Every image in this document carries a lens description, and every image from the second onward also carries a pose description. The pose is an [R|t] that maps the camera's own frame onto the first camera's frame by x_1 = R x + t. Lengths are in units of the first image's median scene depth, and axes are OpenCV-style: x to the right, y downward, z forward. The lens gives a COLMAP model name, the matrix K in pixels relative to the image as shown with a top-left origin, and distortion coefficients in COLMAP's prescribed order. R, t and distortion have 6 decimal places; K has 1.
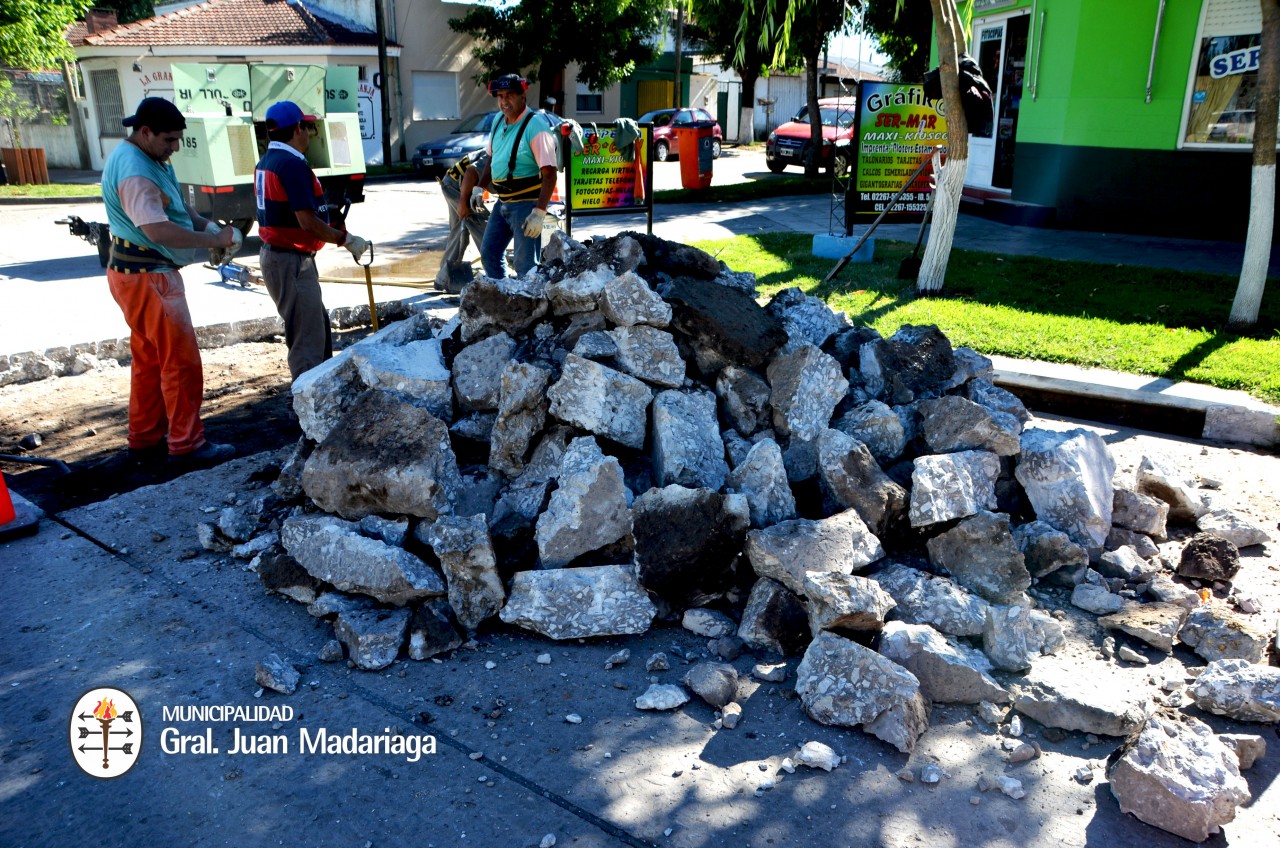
lens RADIAL K [[994.9, 0, 637.8], [0, 994.9, 447.5], [0, 0, 1]] dist [-0.180367, 0.168190]
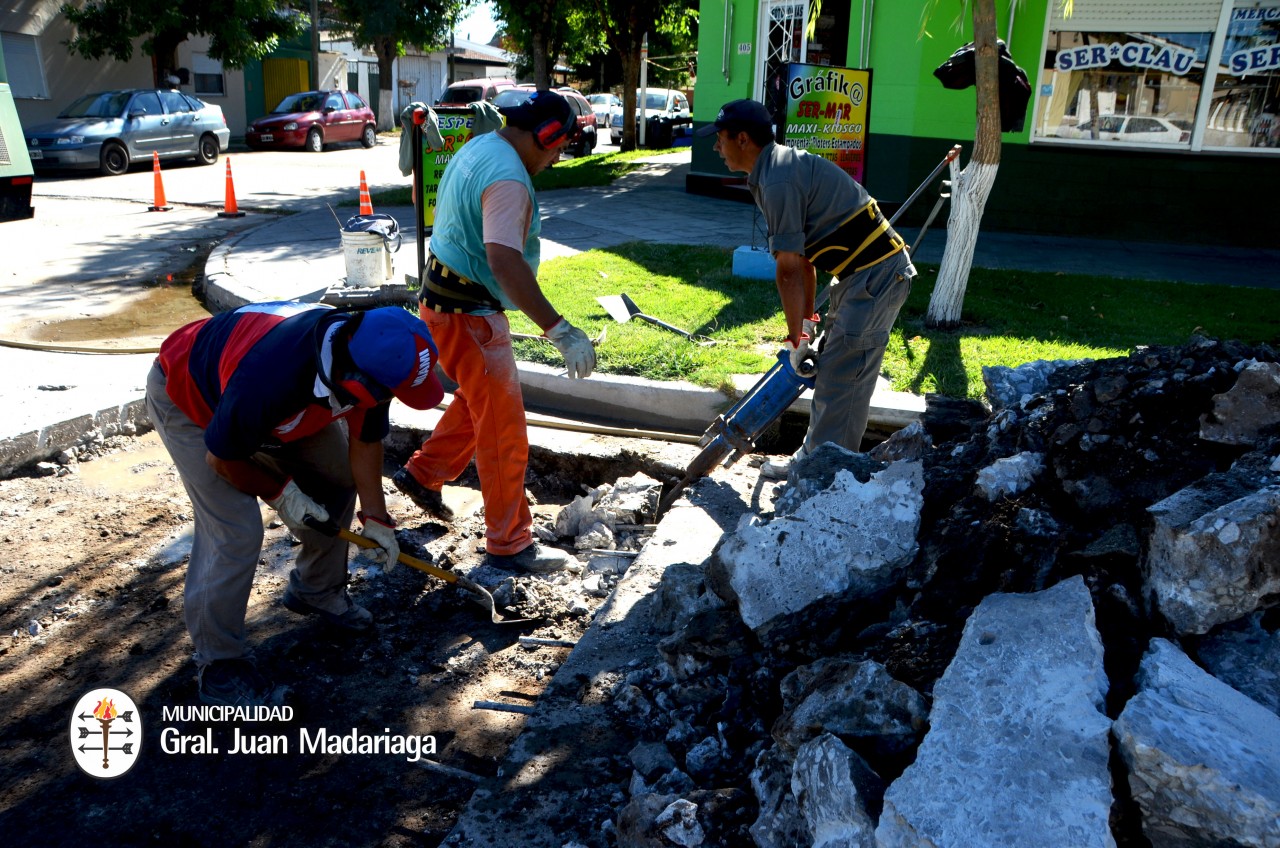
lens RADIAL K [[994.9, 0, 637.8], [0, 994.9, 447.5], [0, 0, 1]] dist [-0.180367, 0.168190]
pose [[0.914704, -0.111640, 0.388398, -0.221807], [0.105065, 0.993731, 0.038201, -0.091268], [-0.390228, 0.005865, 0.920700, 0.274132]]
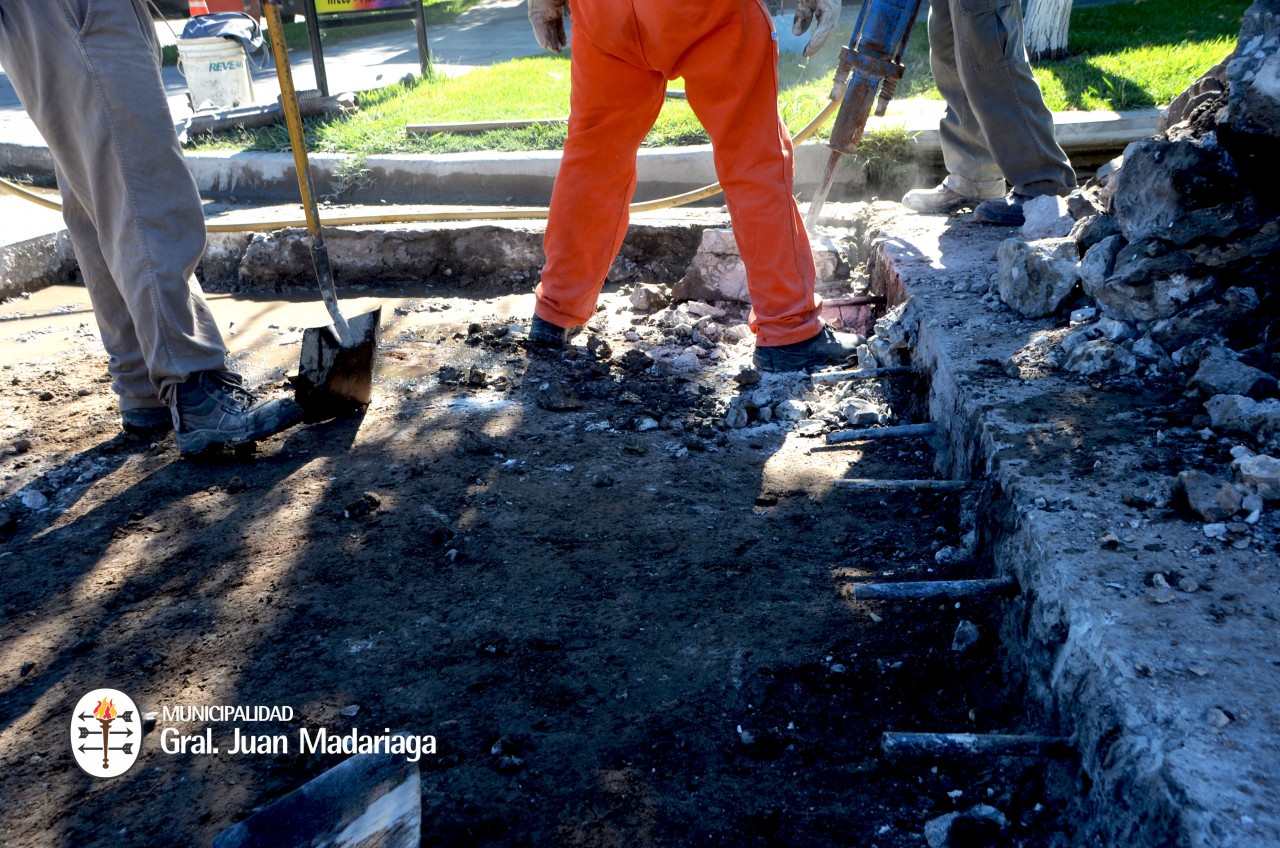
lens RADIAL K [[1293.8, 0, 640.0], [0, 1293.8, 424.0], [0, 0, 1]] dist [-0.009686, 0.235062]
pose [[0.826105, -0.247266, 0.506370, -0.330441], [0.247511, 0.966485, 0.068149, -0.036850], [-0.506250, 0.069034, 0.859619, 0.359174]]
